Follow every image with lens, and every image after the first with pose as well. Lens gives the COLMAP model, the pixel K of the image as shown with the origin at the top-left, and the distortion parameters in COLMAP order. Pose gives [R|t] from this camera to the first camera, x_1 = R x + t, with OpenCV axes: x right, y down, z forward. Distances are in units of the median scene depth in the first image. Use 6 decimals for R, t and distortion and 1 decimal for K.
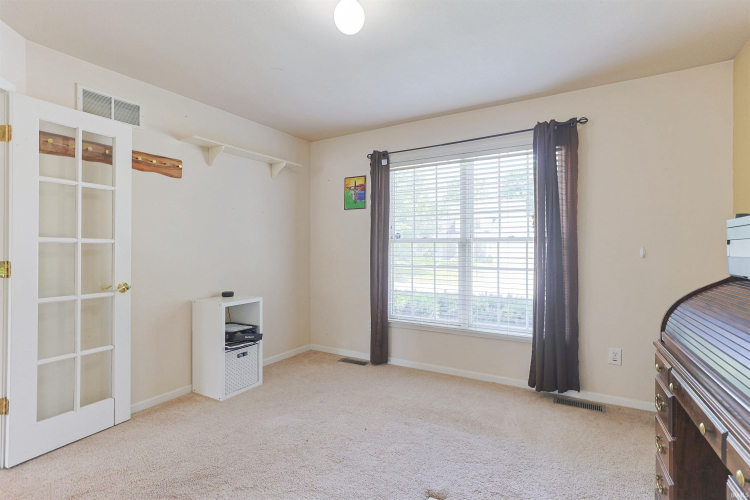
lens RADIAL K [[357.1, 0, 375.0], [0, 357.1, 250.0], [0, 0, 1]] dist [-0.001956, 0.000055]
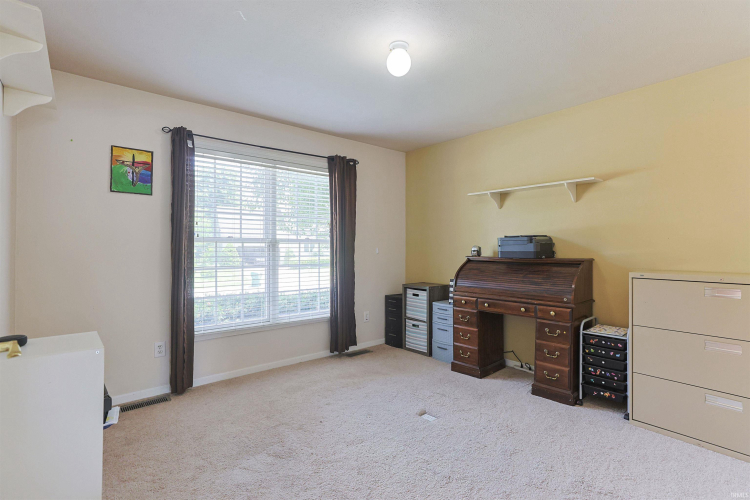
lens RADIAL K [[357.1, 0, 375.0], [0, 357.1, 250.0], [0, 0, 1]] dist [-0.001956, 0.000055]
pose [[0.347373, -0.004261, 0.937717, -0.621363], [0.001950, 0.999991, 0.003822, -0.003055], [-0.937725, 0.000501, 0.347378, 0.325095]]
